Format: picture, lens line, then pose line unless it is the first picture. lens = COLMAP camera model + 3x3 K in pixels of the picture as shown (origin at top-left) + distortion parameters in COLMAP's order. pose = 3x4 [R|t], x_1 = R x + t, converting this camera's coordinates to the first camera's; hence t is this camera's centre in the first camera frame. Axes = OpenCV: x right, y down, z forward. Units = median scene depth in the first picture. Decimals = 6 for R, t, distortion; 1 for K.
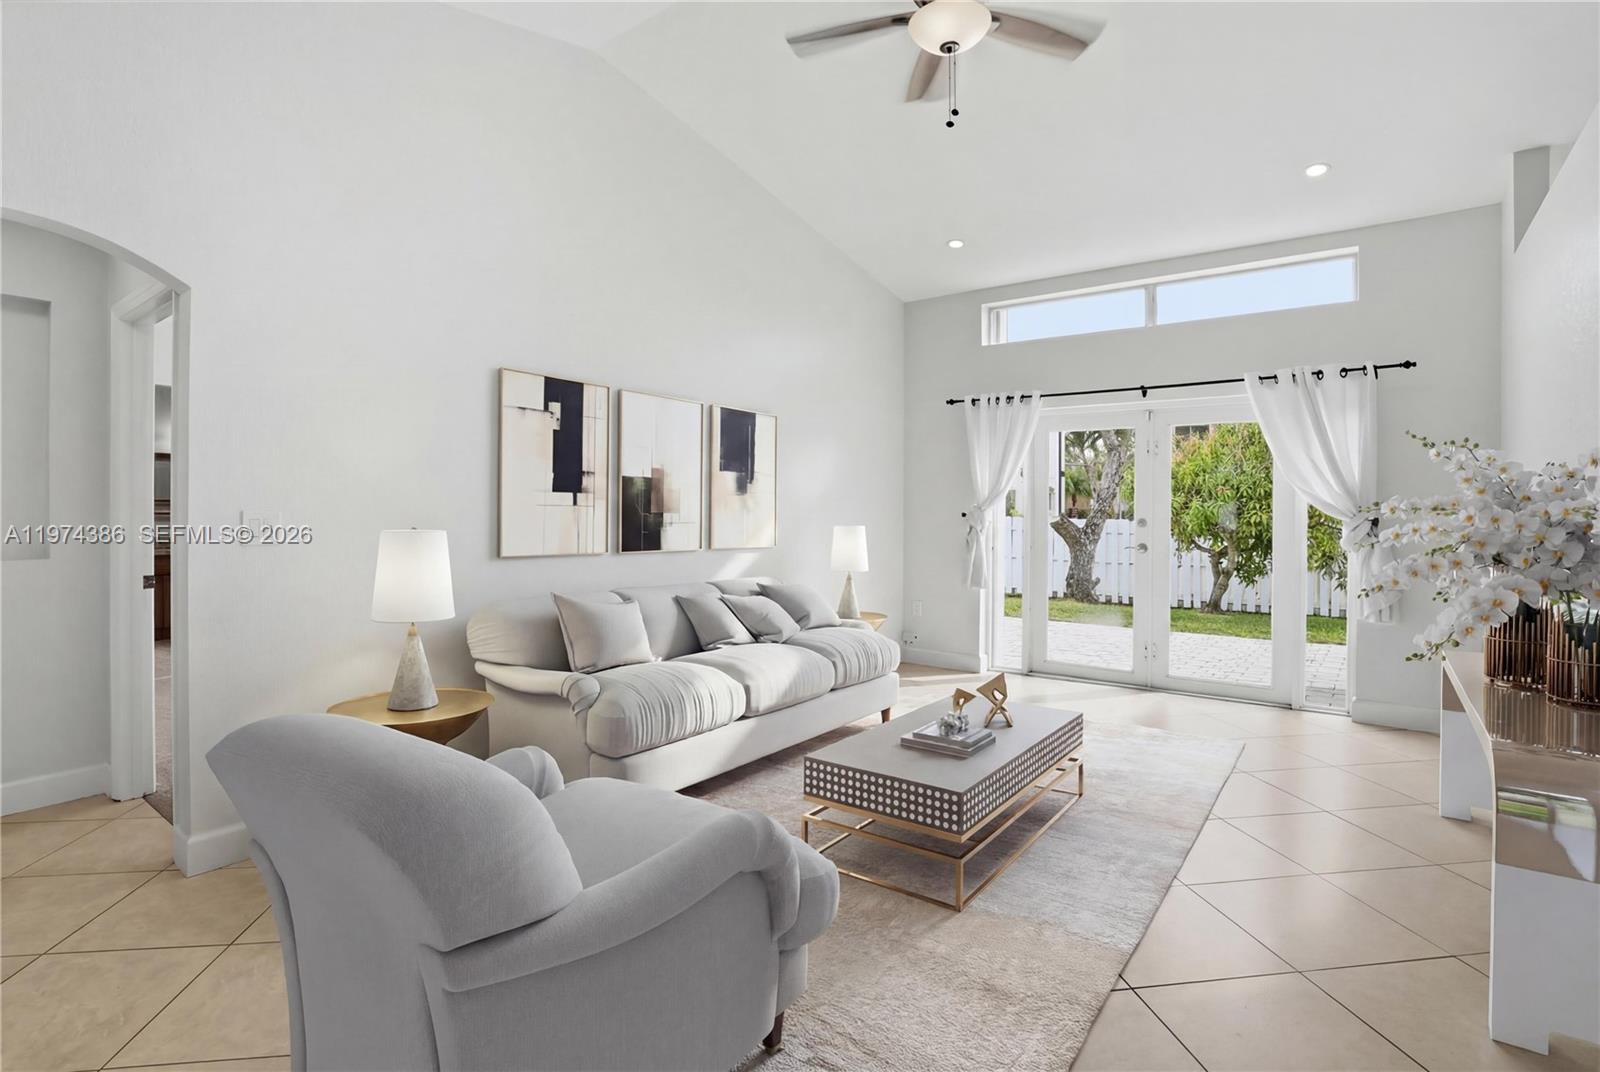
lens RADIAL K [[782.0, 0, 798.2], [0, 782.0, 512.0], [0, 0, 1]] dist [-0.064689, 0.018576]
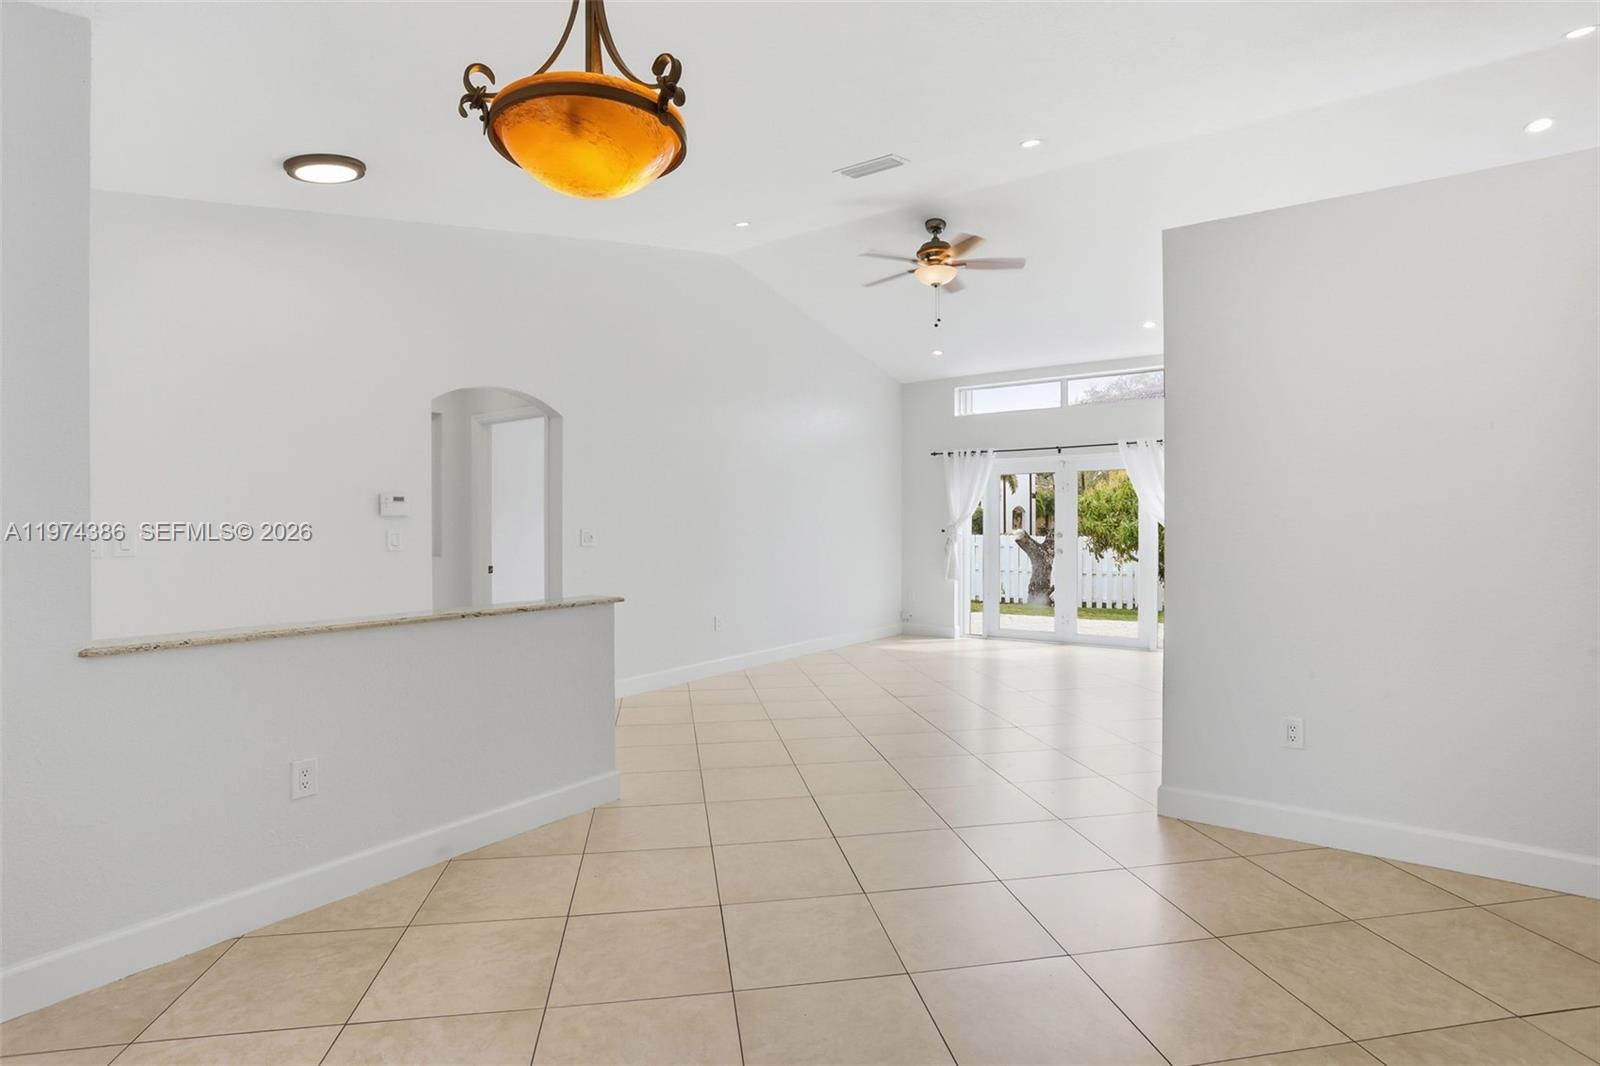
lens RADIAL K [[782.0, 0, 803.8], [0, 782.0, 537.8], [0, 0, 1]] dist [-0.064689, 0.018576]
pose [[0.999384, -0.006636, 0.034463, -0.117469], [0.006448, 0.999964, 0.005558, 0.008251], [-0.034499, -0.005332, 0.999391, -0.538189]]
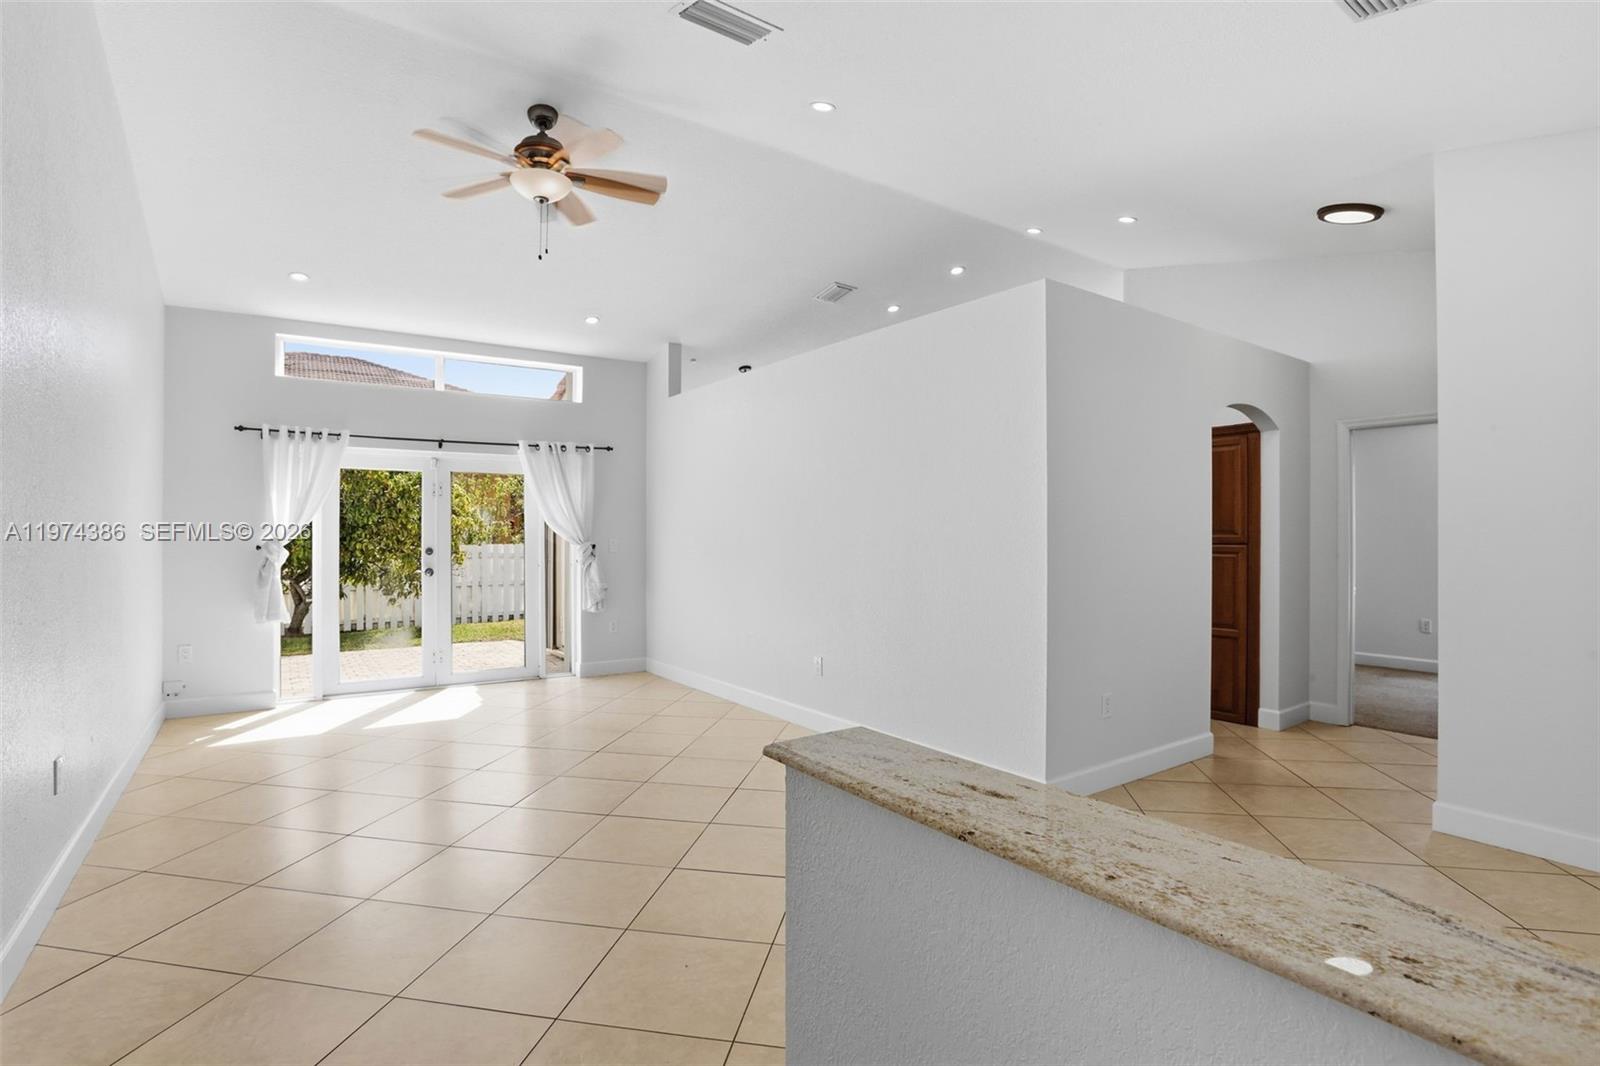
lens RADIAL K [[782.0, 0, 790.2], [0, 782.0, 534.7], [0, 0, 1]] dist [-0.064689, 0.018576]
pose [[0.312580, -0.005317, 0.949877, -0.547361], [0.008830, 0.999957, 0.002692, -0.010359], [-0.949850, 0.007546, 0.312614, 0.093795]]
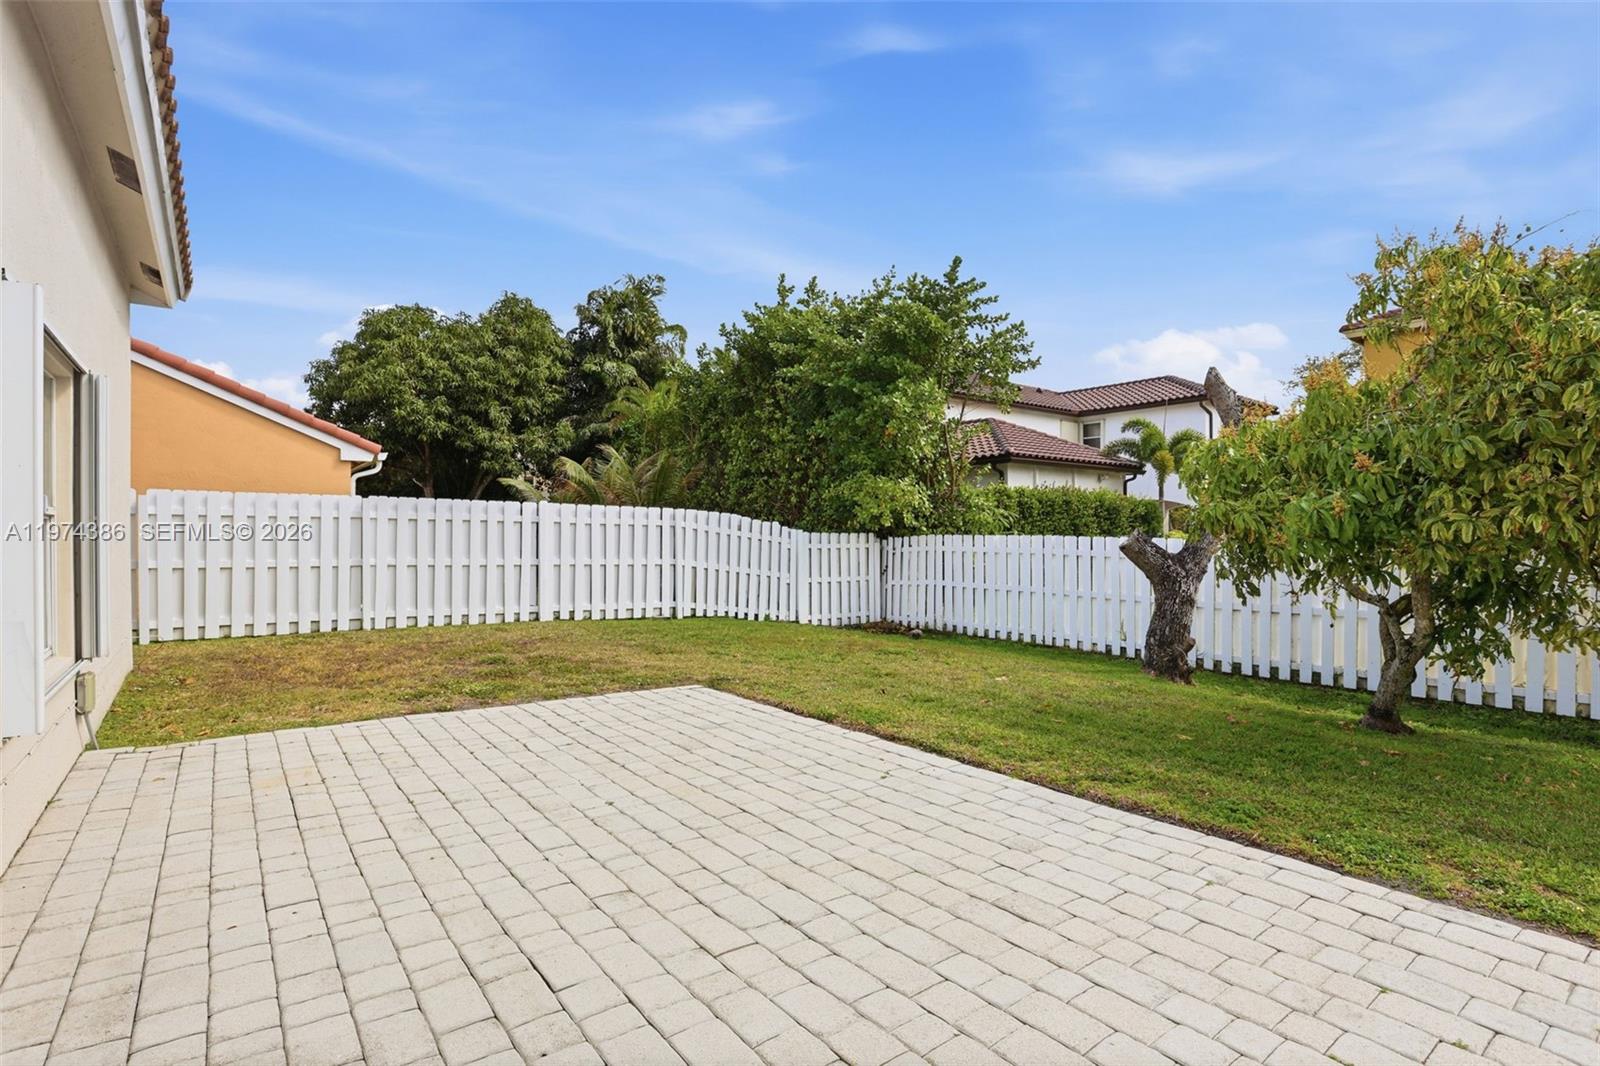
lens RADIAL K [[782.0, 0, 779.0], [0, 782.0, 529.8], [0, 0, 1]] dist [-0.064689, 0.018576]
pose [[0.961737, -0.006093, -0.273906, 0.720866], [0.003425, 0.999942, -0.010219, 0.021405], [0.273952, 0.008890, 0.961702, 1.029888]]
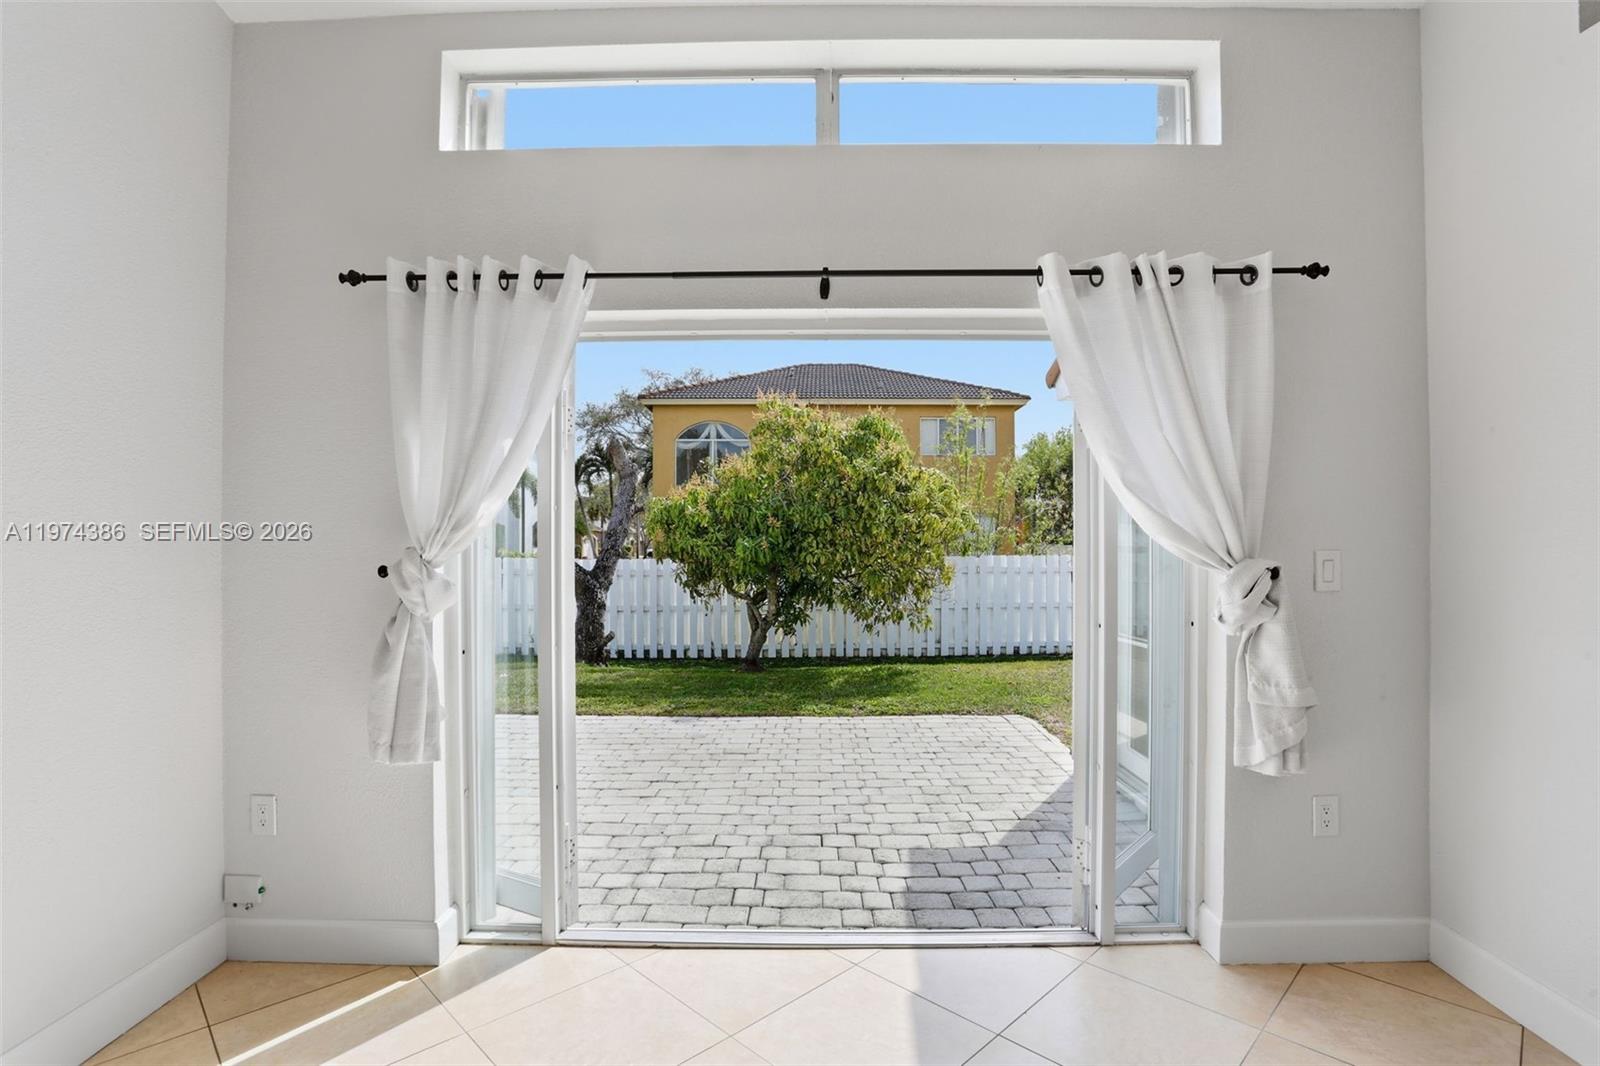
lens RADIAL K [[782.0, 0, 798.4], [0, 782.0, 532.3], [0, 0, 1]] dist [-0.064689, 0.018576]
pose [[0.804436, 0.002775, 0.594033, 0.175903], [0.010420, 0.999769, -0.018781, -0.007254], [-0.593948, 0.021298, 0.804222, 0.665038]]
